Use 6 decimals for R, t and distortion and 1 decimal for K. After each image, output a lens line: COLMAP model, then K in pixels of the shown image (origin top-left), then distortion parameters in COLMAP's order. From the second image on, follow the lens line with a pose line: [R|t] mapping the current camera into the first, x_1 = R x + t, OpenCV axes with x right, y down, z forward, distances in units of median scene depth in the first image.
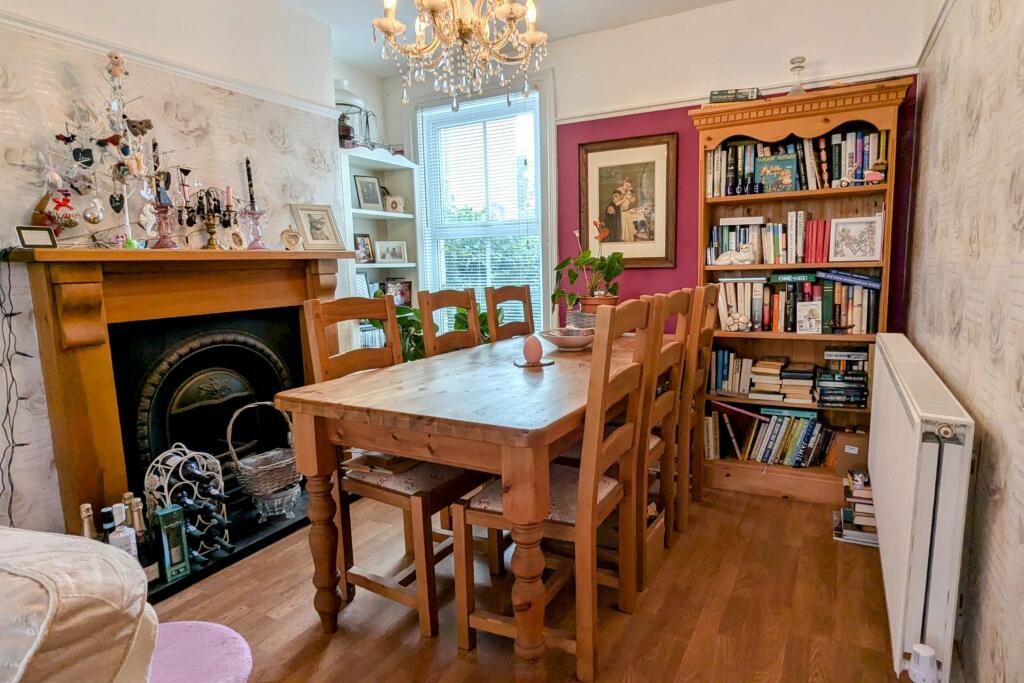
lens RADIAL K [[587.2, 0, 512.0], [0, 587.2, 341.5], [0, 0, 1]] dist [-0.004561, -0.000299]
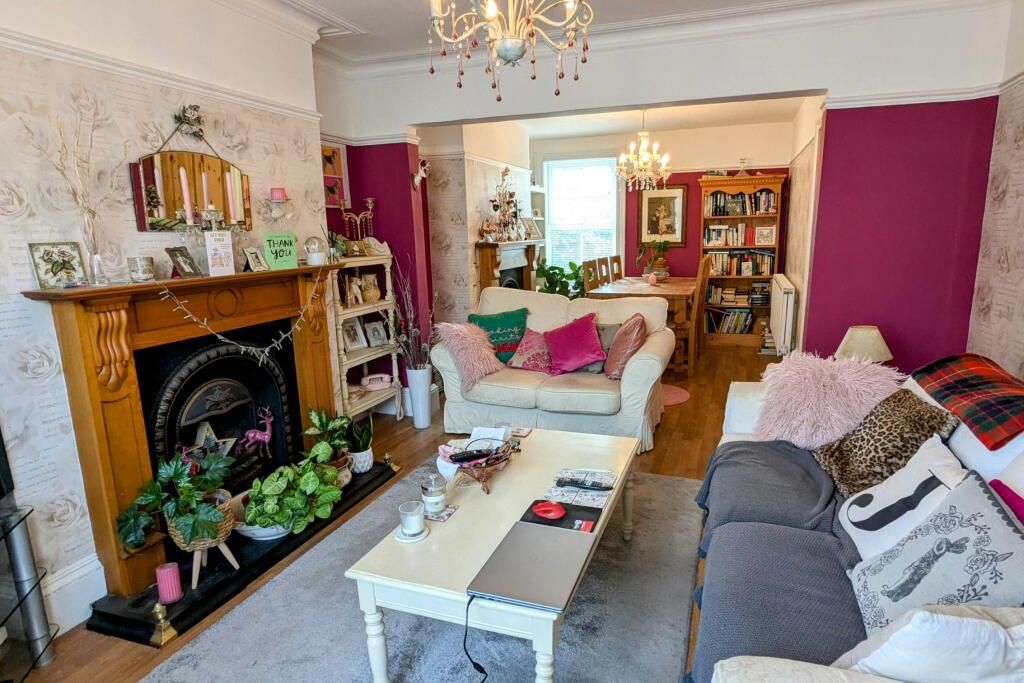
lens RADIAL K [[587.2, 0, 512.0], [0, 587.2, 341.5], [0, 0, 1]] dist [-0.004561, -0.000299]
pose [[0.990038, -0.025176, 0.138534, -0.757303], [0.018314, 0.998552, 0.050584, 0.113698], [-0.139607, -0.047543, 0.989065, -1.208440]]
